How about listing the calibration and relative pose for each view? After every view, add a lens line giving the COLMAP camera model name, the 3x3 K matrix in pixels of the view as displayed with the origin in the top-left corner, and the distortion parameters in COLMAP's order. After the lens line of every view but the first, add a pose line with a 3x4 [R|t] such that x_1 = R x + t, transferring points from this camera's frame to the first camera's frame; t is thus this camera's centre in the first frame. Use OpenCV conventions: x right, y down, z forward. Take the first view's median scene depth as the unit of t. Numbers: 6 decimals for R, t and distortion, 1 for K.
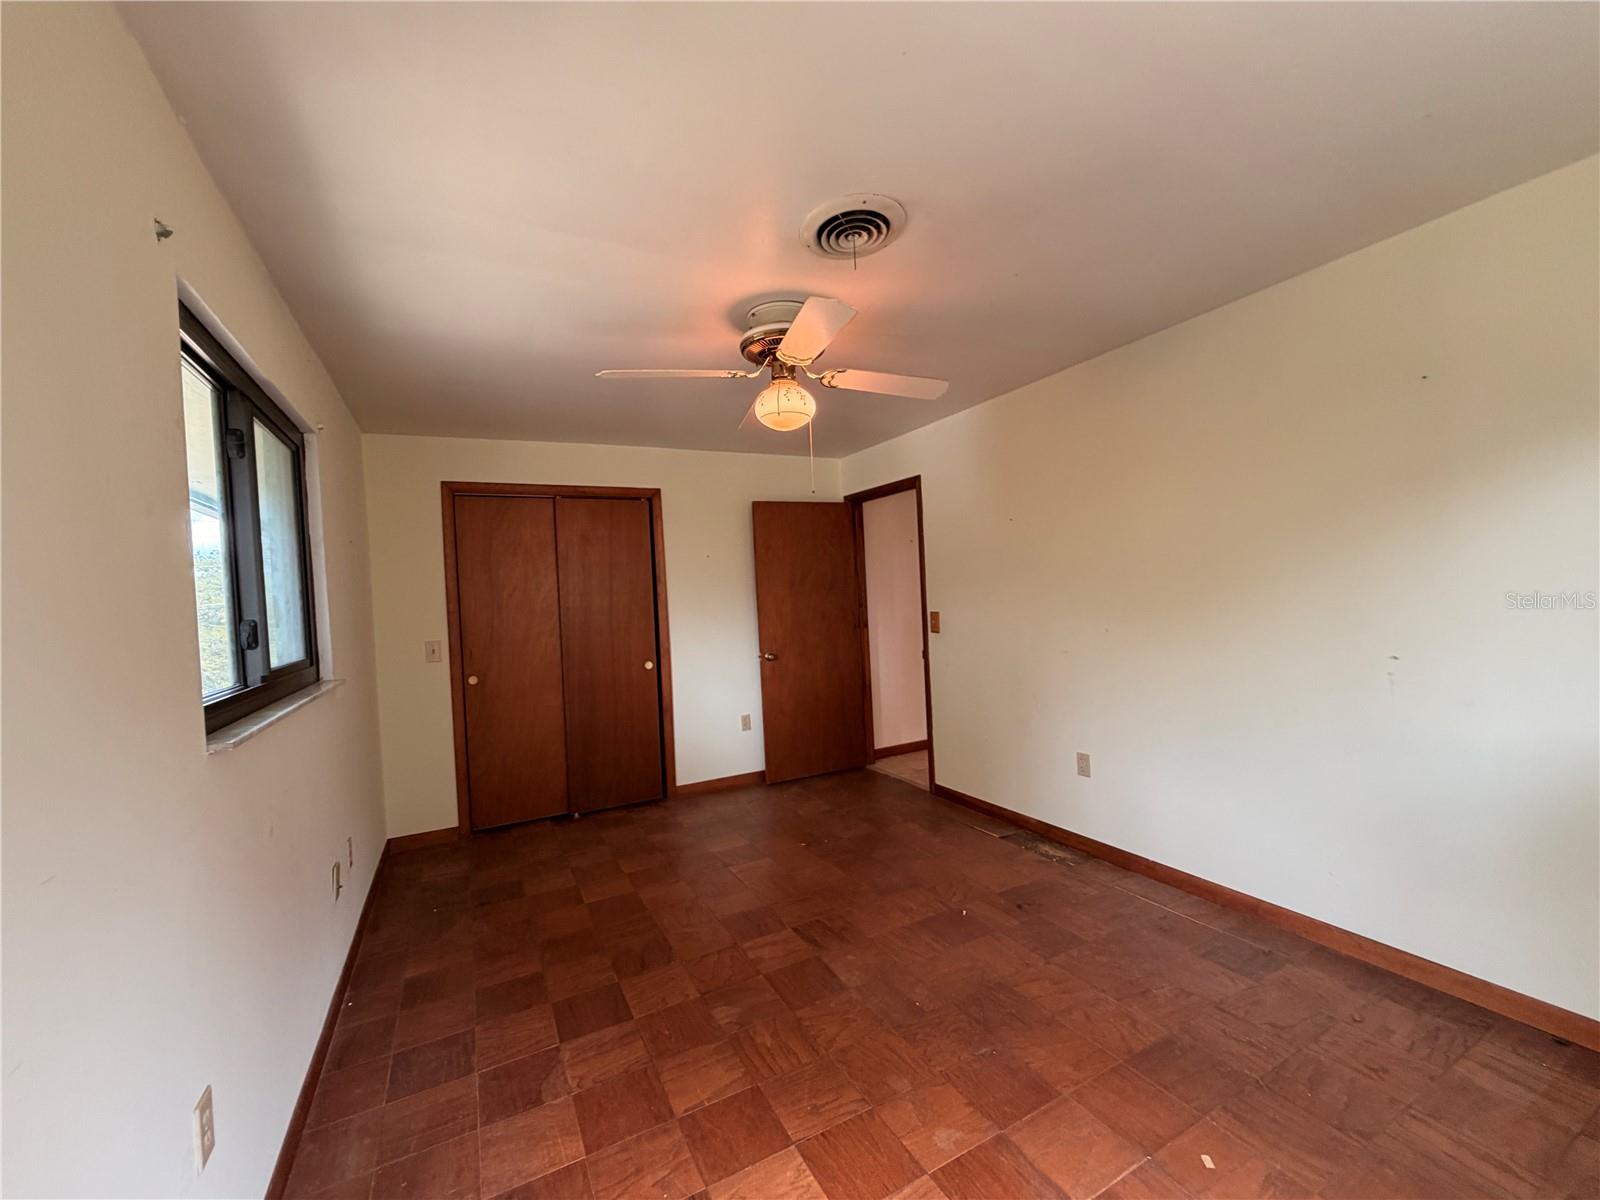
lens RADIAL K [[642.6, 0, 795.3], [0, 642.6, 604.4], [0, 0, 1]] dist [-0.001226, 0.000139]
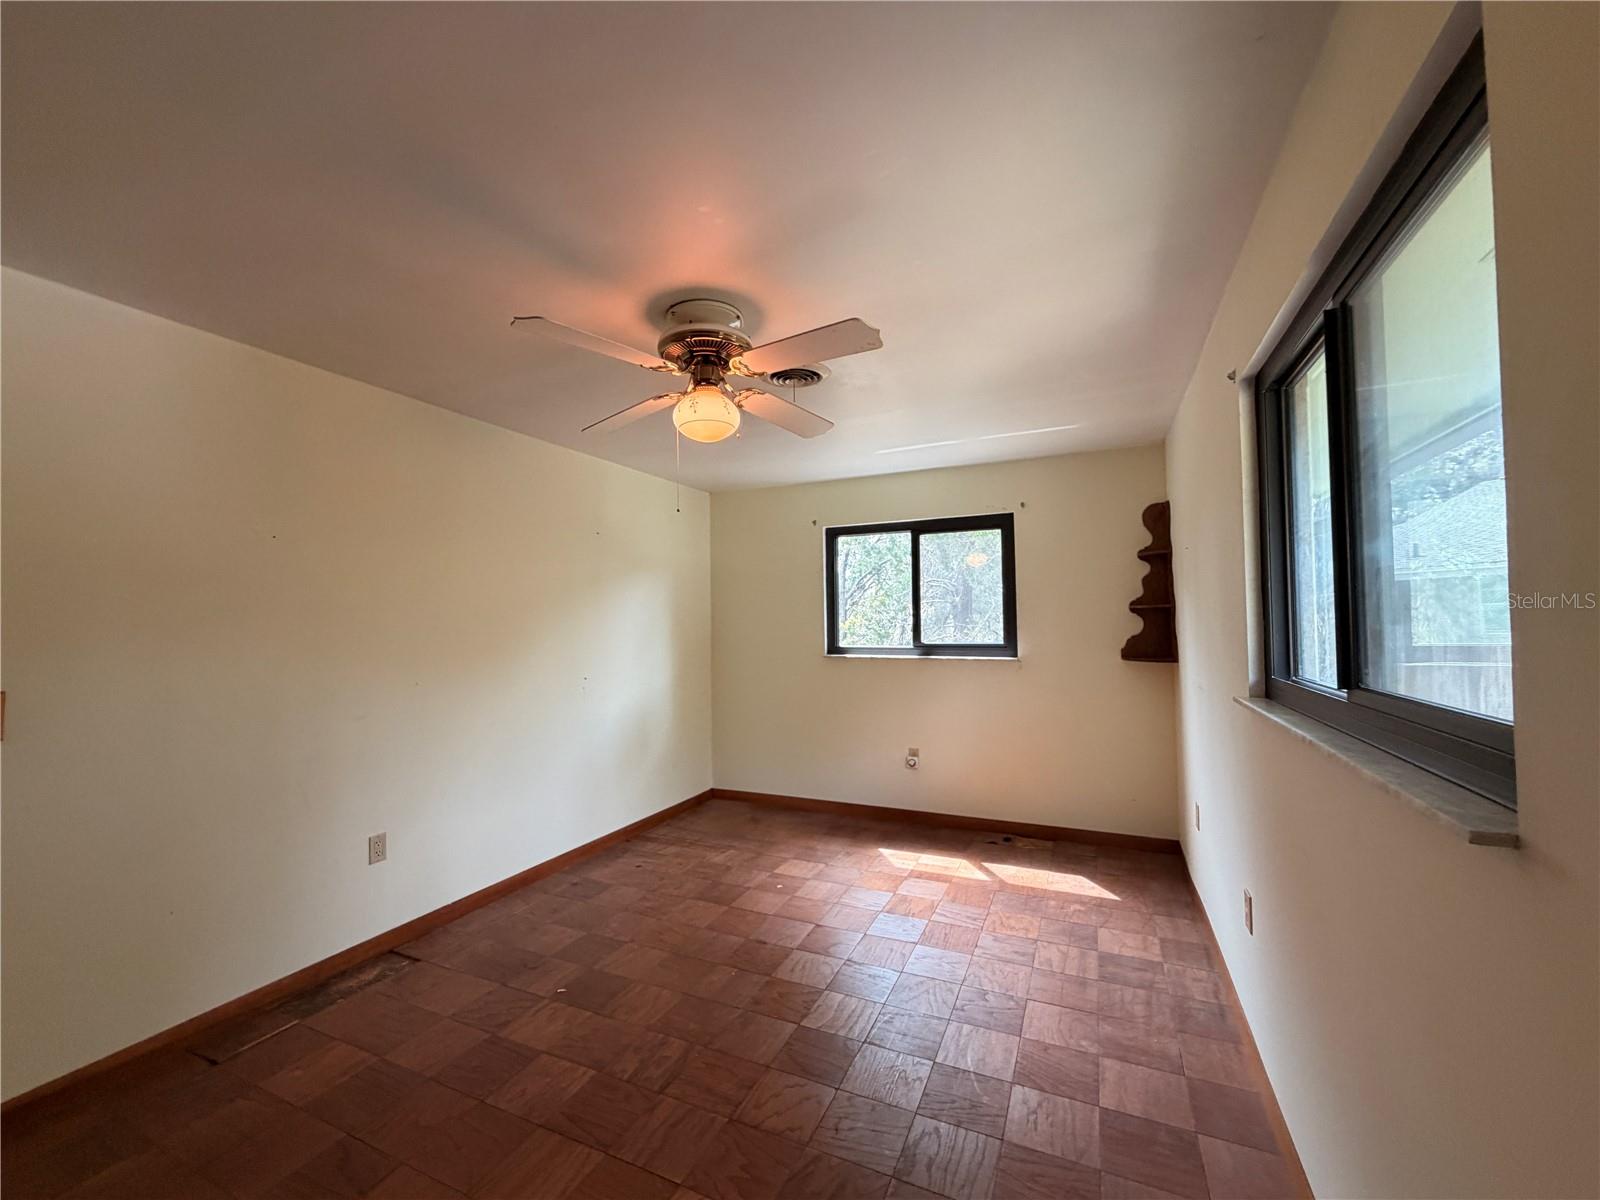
lens RADIAL K [[642.6, 0, 795.3], [0, 642.6, 604.4], [0, 0, 1]] dist [-0.001226, 0.000139]
pose [[-0.601990, 0.082669, 0.794213, -0.797105], [0.060386, 0.996491, -0.057954, 0.016740], [-0.796217, 0.013071, -0.604870, 1.472541]]
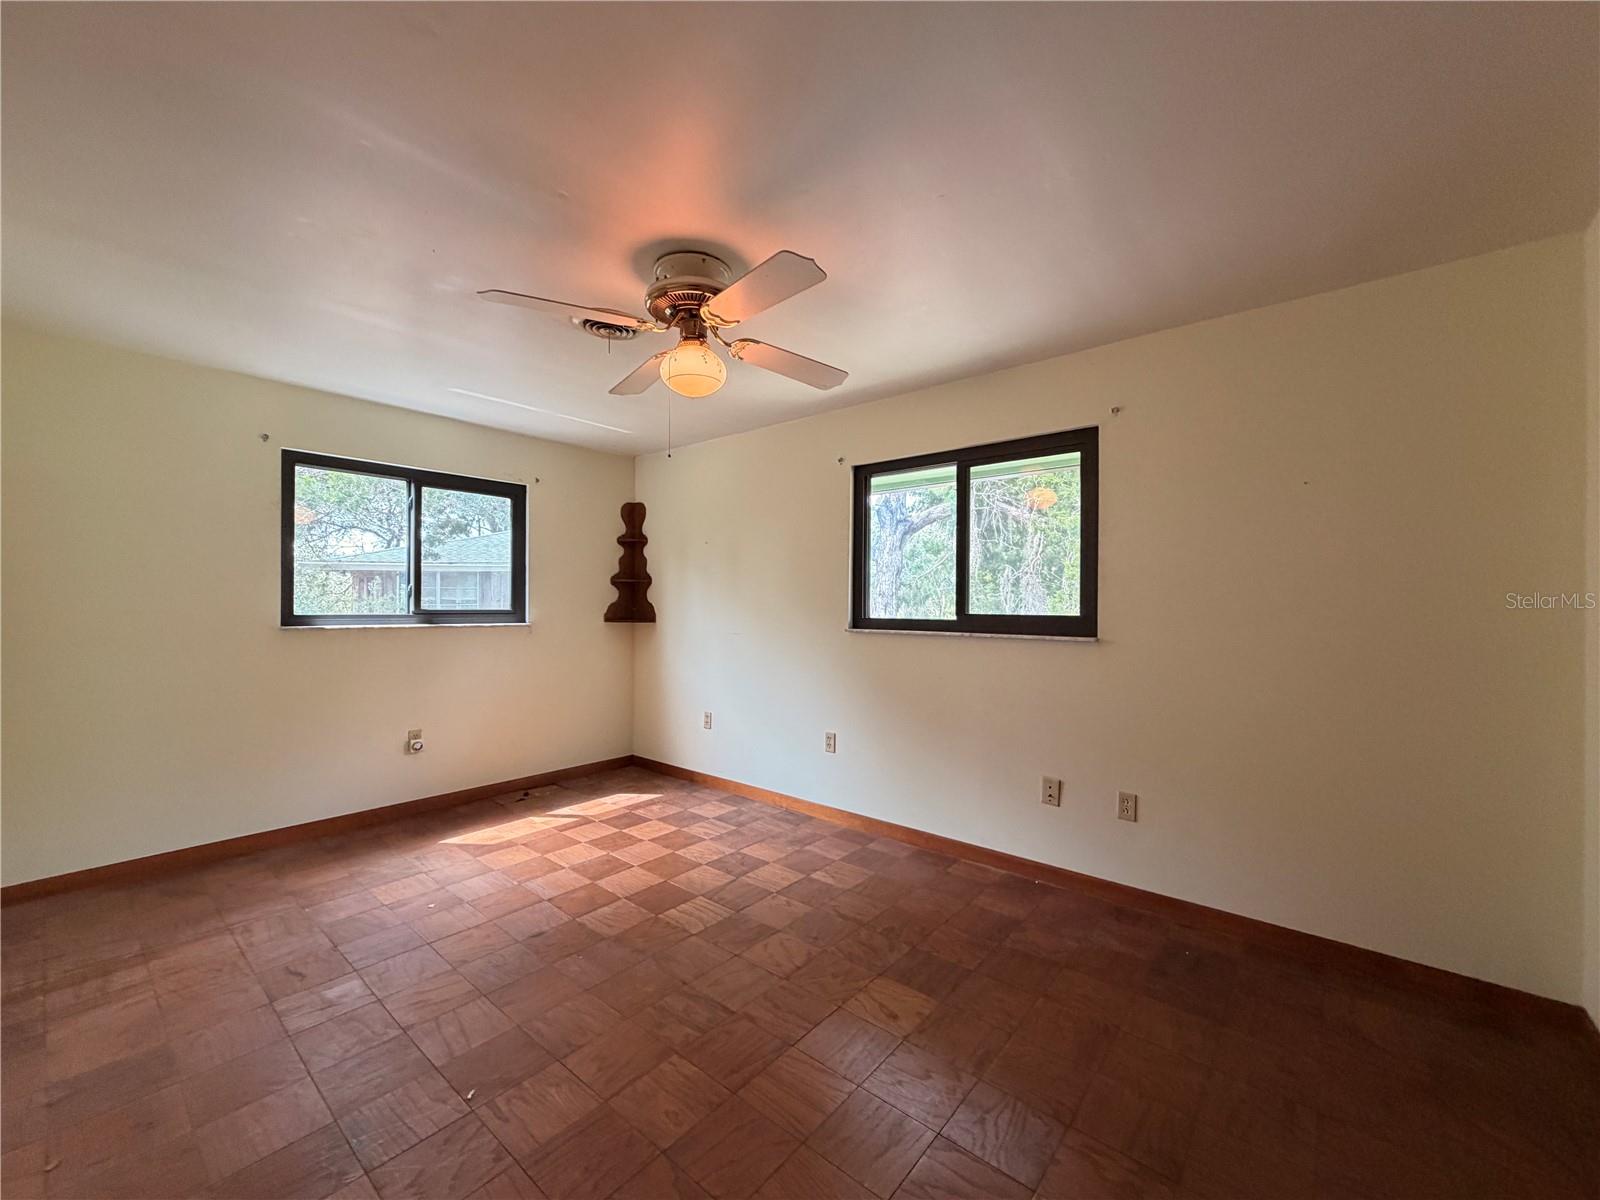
lens RADIAL K [[642.6, 0, 795.3], [0, 642.6, 604.4], [0, 0, 1]] dist [-0.001226, 0.000139]
pose [[-0.924301, 0.044406, -0.379073, 0.230445], [0.031679, 0.998707, 0.039747, -0.006510], [0.380348, 0.024729, -0.924513, 1.944599]]
